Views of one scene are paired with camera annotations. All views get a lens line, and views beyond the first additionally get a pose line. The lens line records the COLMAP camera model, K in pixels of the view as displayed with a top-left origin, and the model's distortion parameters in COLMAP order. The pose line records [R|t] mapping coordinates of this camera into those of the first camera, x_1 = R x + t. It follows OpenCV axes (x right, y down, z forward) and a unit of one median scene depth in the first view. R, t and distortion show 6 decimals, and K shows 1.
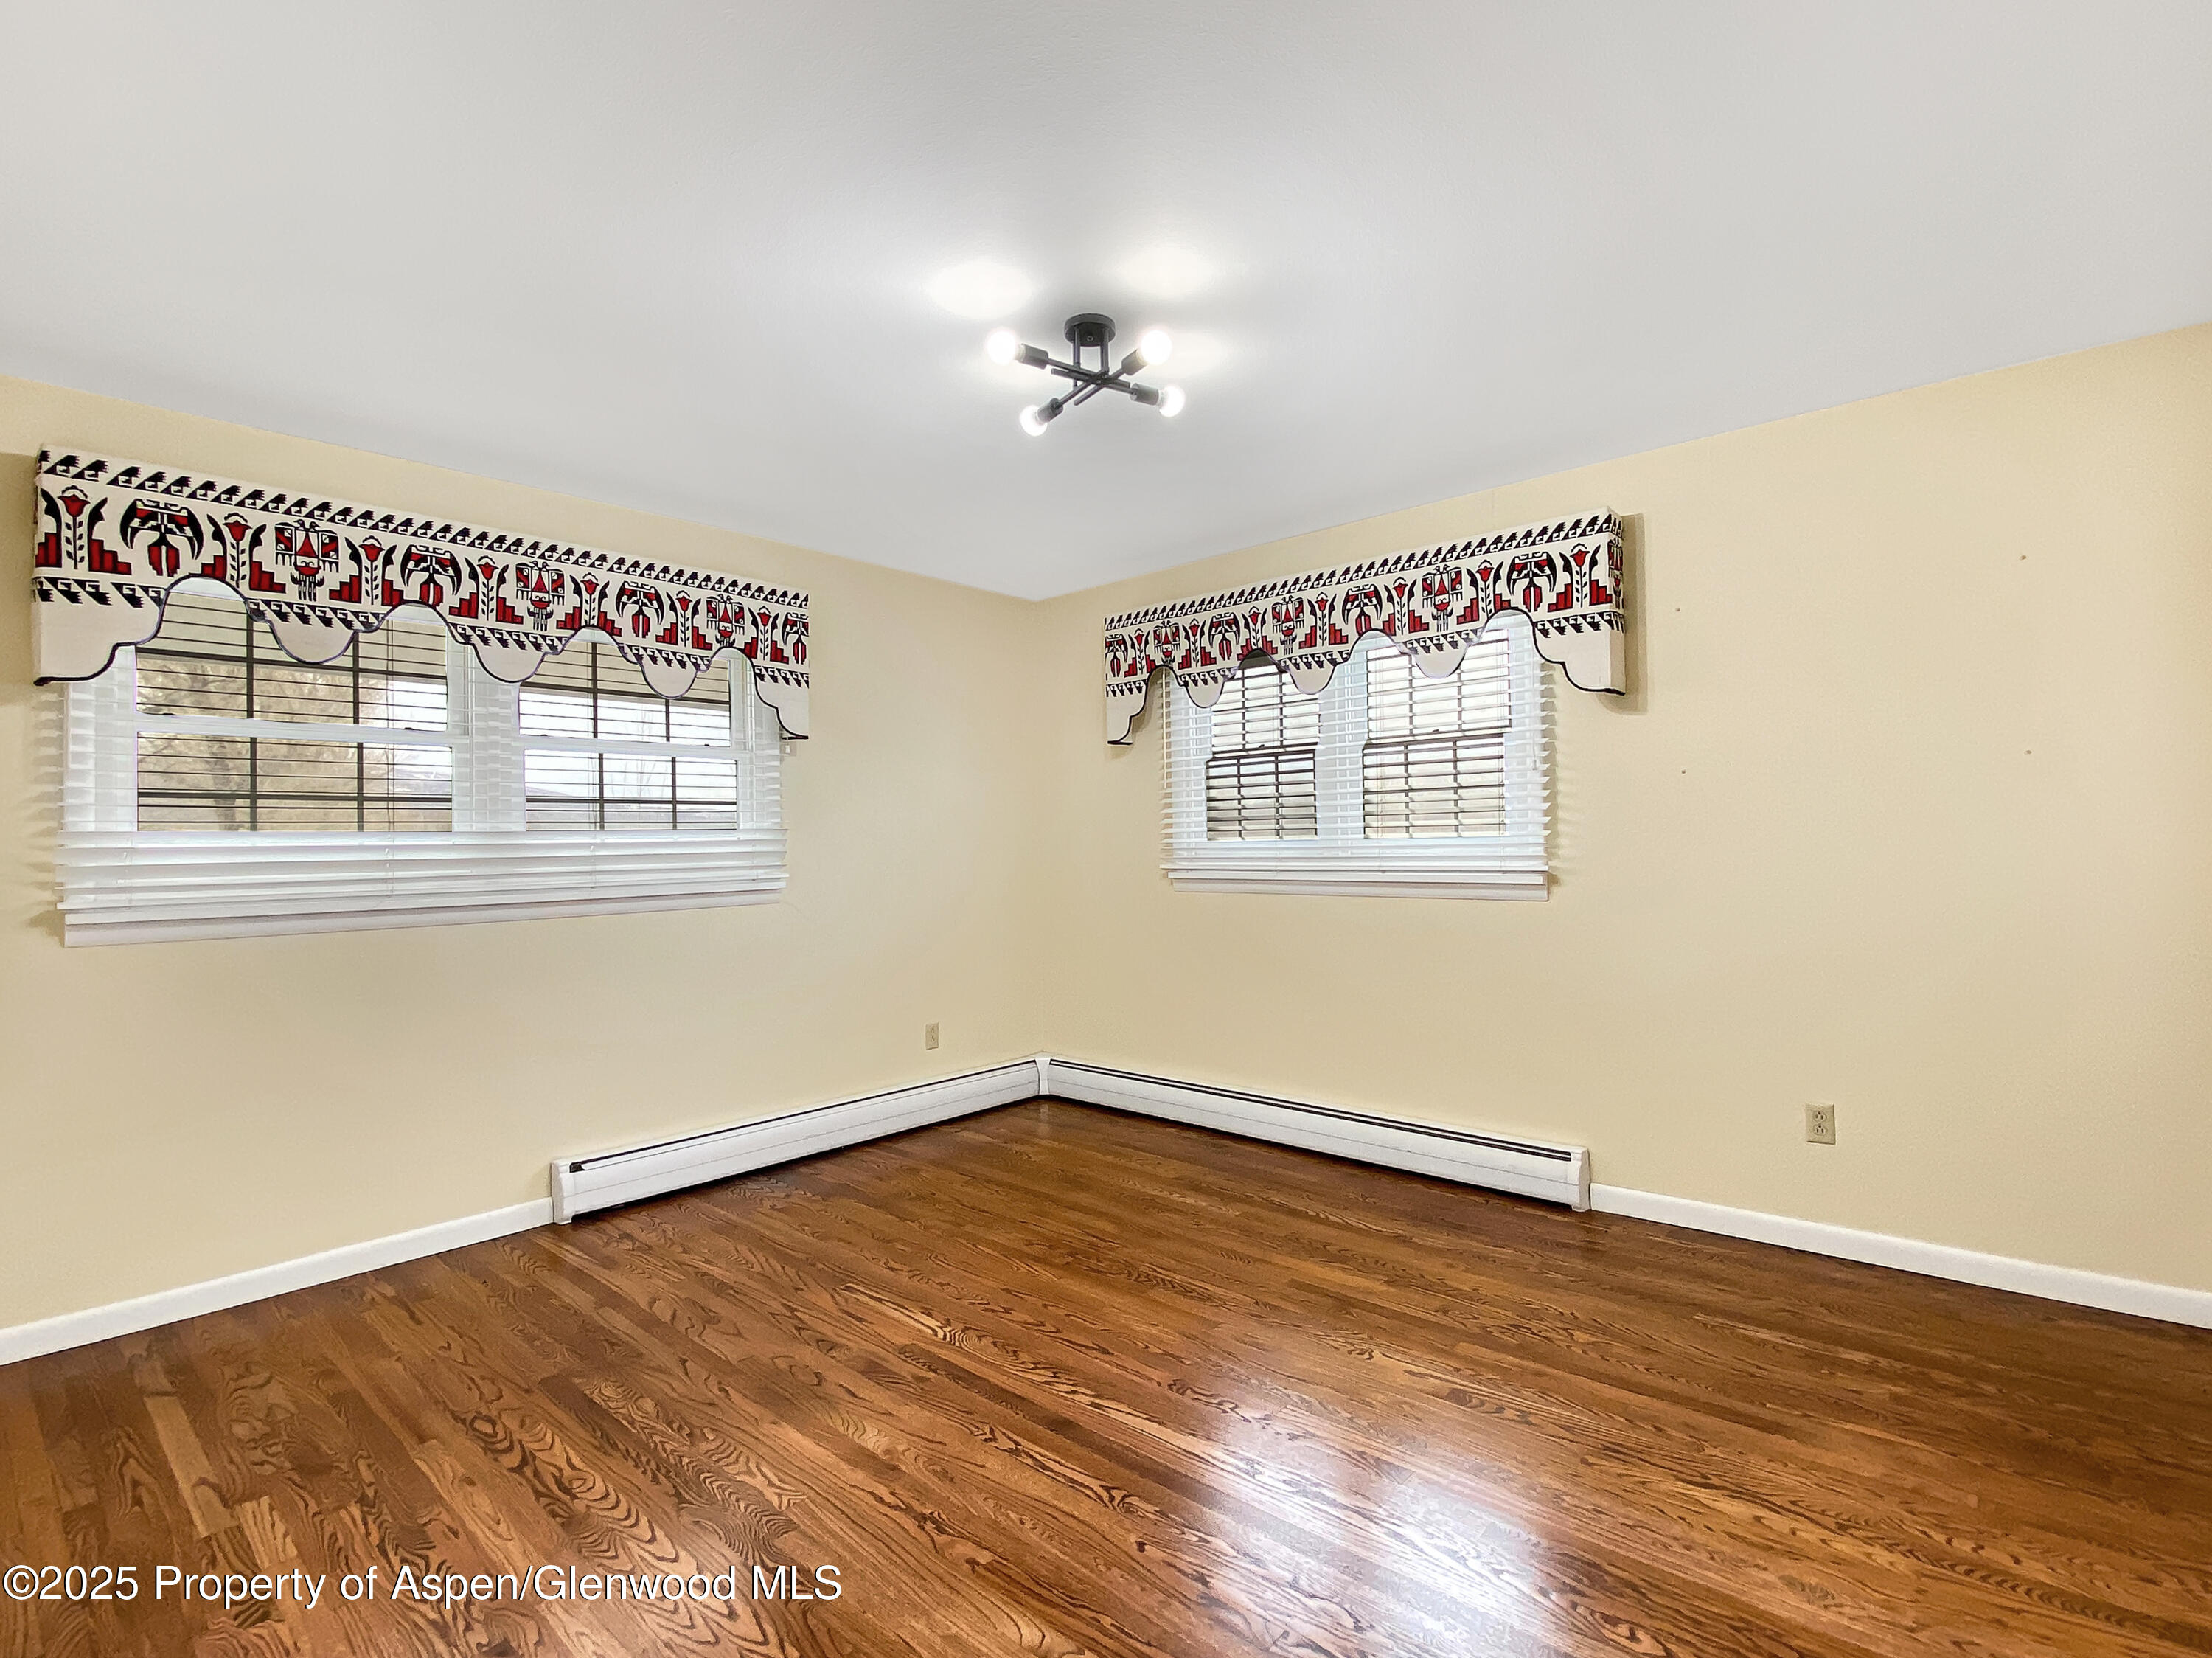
lens RADIAL K [[1089.7, 0, 1120.2], [0, 1089.7, 838.3], [0, 0, 1]] dist [0.081149, -0.062535]
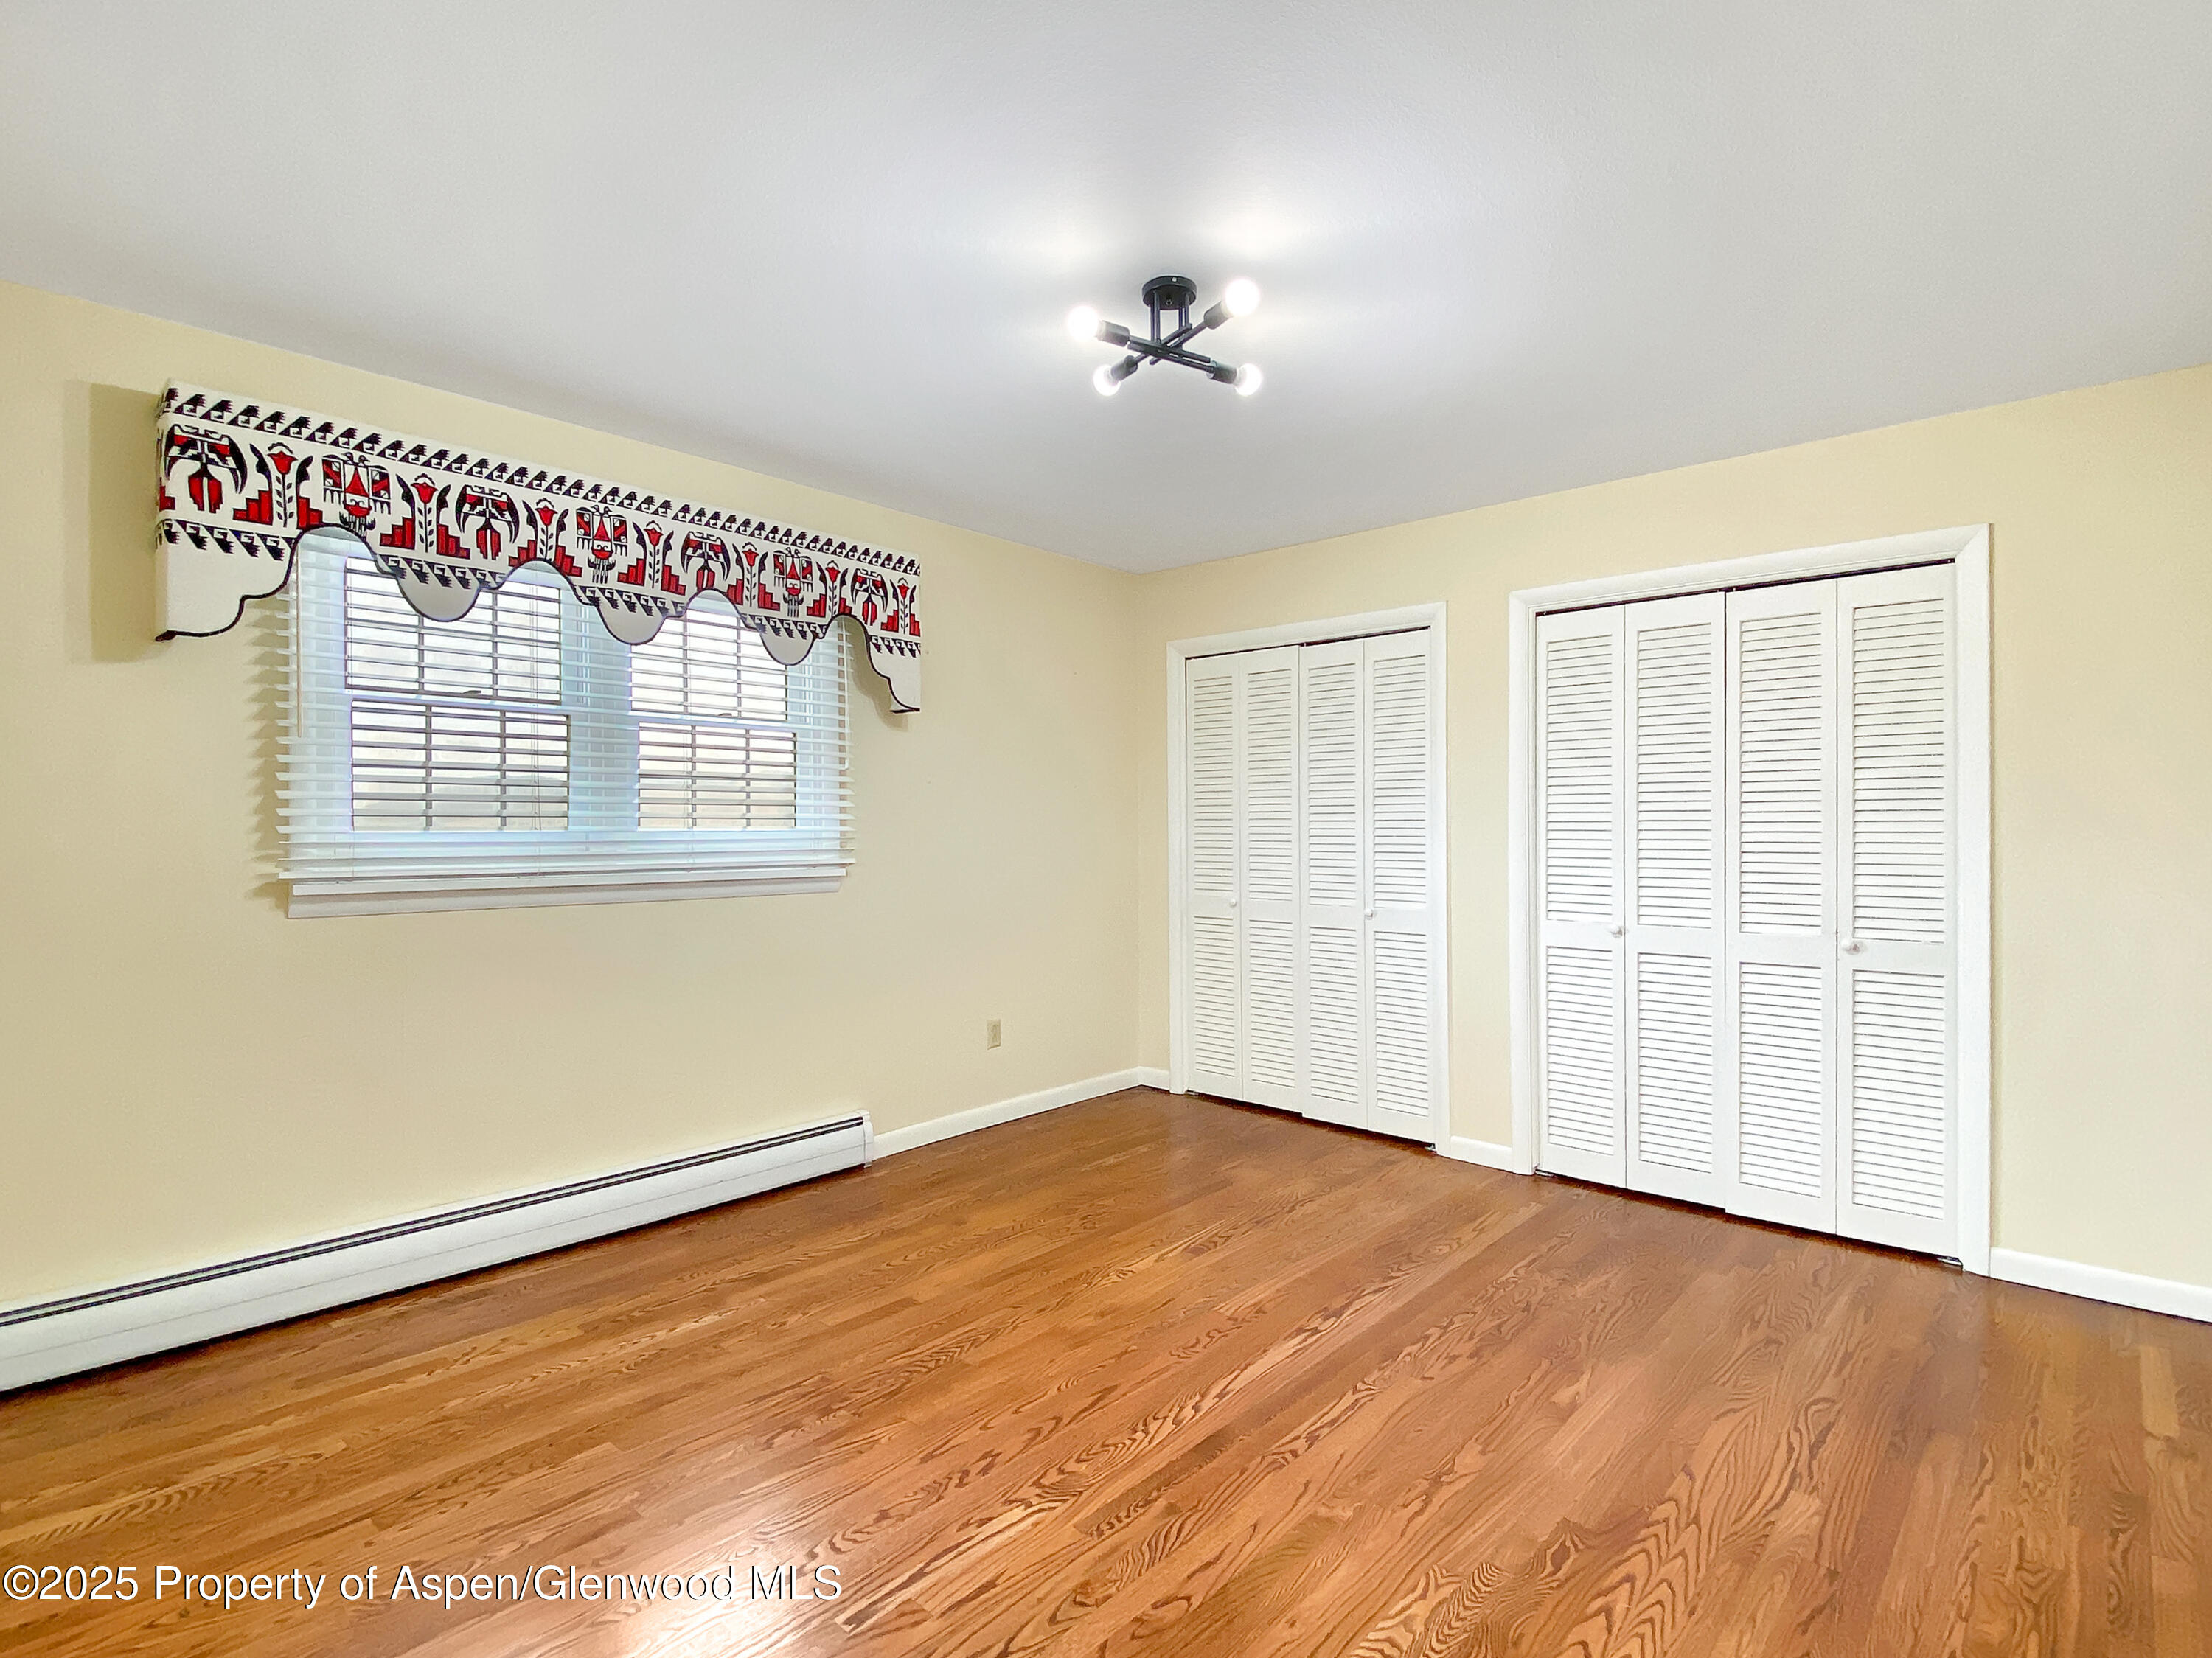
lens RADIAL K [[1089.5, 0, 1120.2], [0, 1089.5, 838.3], [0, 0, 1]] dist [0.081149, -0.062535]
pose [[0.003731, 0.007400, 0.999966, -0.692468], [-0.006852, 0.999949, -0.007374, 0.010974], [-0.999970, -0.006824, 0.003781, 0.735136]]
